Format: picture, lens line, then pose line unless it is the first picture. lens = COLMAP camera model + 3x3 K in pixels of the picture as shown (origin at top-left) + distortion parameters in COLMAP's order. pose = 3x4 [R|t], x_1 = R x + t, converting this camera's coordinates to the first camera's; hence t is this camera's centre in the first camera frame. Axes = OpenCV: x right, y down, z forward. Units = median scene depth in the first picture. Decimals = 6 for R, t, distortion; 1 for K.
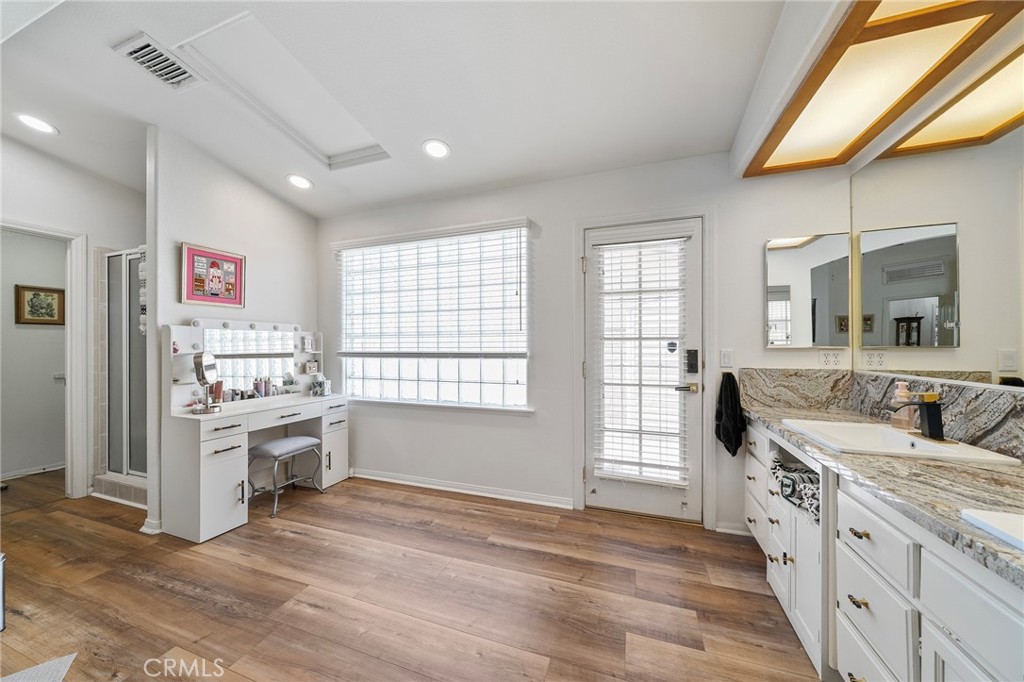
lens RADIAL K [[357.1, 0, 508.1], [0, 357.1, 345.5], [0, 0, 1]] dist [-0.002334, -0.000090]
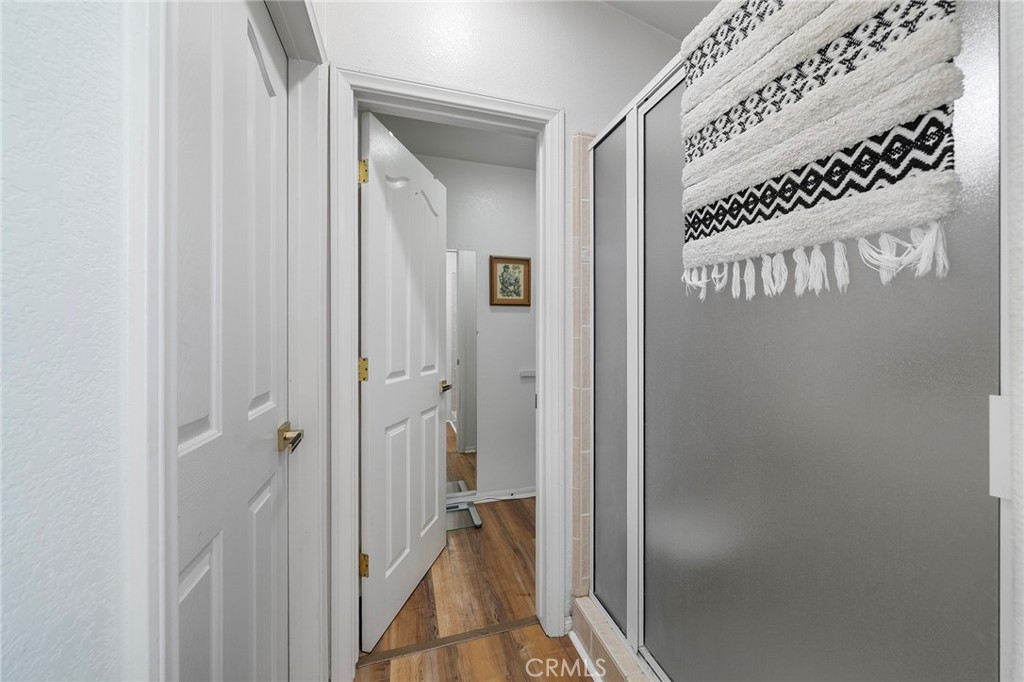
lens RADIAL K [[357.1, 0, 509.5], [0, 357.1, 337.3], [0, 0, 1]] dist [-0.002334, -0.000090]
pose [[0.600983, 0.005589, -0.799242, -0.821596], [-0.002513, 0.999984, 0.005103, 0.004199], [0.799258, -0.001059, 0.600988, 0.630991]]
